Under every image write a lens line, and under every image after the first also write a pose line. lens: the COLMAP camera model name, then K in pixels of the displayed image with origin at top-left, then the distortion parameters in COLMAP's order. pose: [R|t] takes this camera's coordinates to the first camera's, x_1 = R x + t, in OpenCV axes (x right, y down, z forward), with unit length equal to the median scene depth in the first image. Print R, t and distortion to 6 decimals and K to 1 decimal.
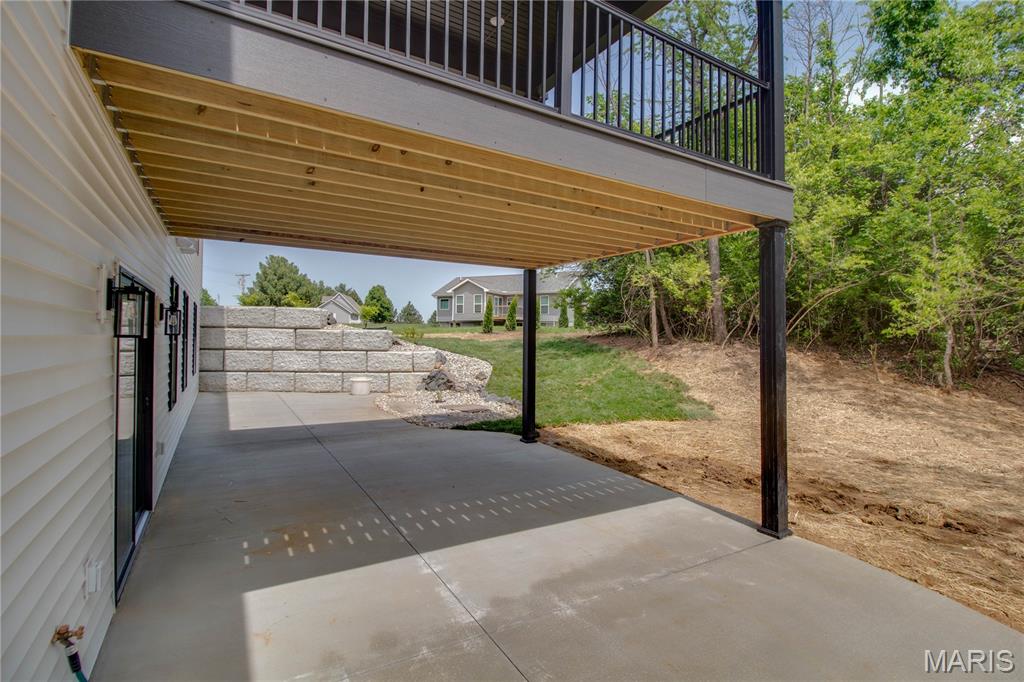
lens RADIAL K [[480.1, 0, 525.0], [0, 480.1, 330.1], [0, 0, 1]] dist [0.001550, -0.012719]
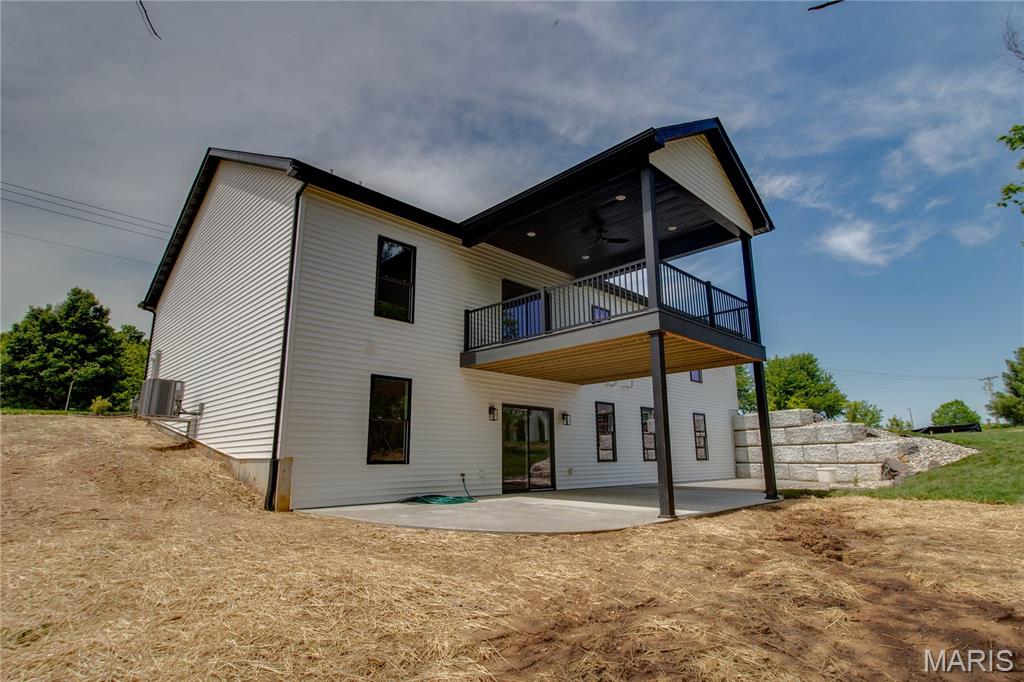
lens RADIAL K [[539.2, 0, 512.0], [0, 539.2, 341.0], [0, 0, 1]] dist [-0.001639, -0.000975]
pose [[0.211538, -0.224500, -0.951237, 1.928750], [0.020564, 0.974069, -0.225316, 0.205174], [0.977153, 0.028101, 0.210670, 0.049160]]
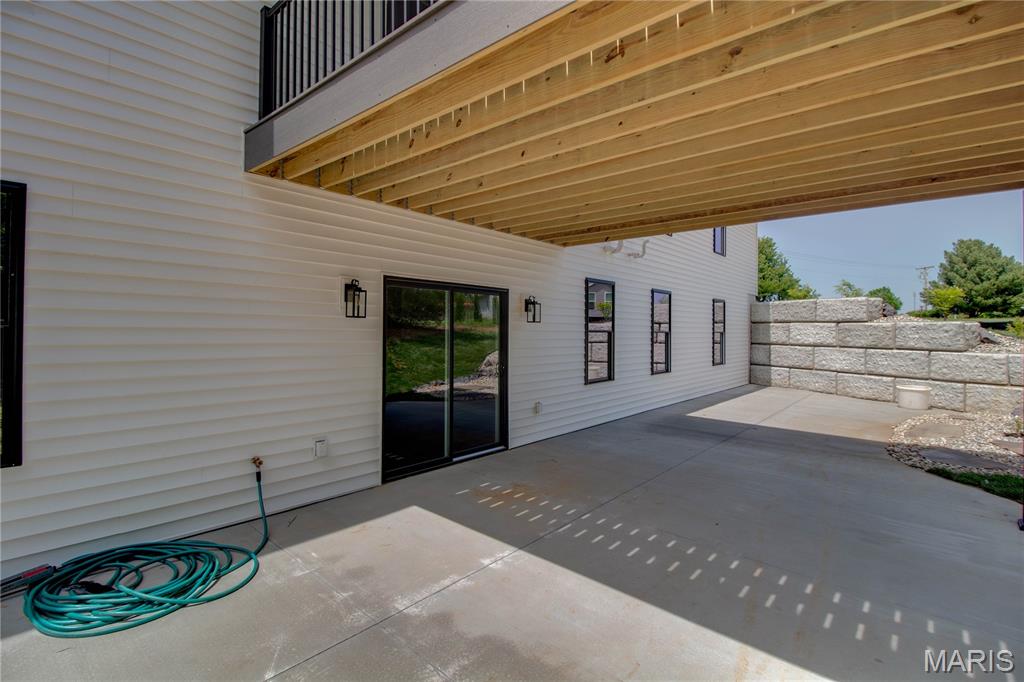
lens RADIAL K [[480.1, 0, 525.0], [0, 480.1, 330.1], [0, 0, 1]] dist [0.001550, -0.012719]
pose [[0.304260, -0.008028, -0.952555, 0.462111], [0.005024, 0.999964, -0.006823, 0.037746], [0.952576, -0.002710, 0.304289, 0.511046]]
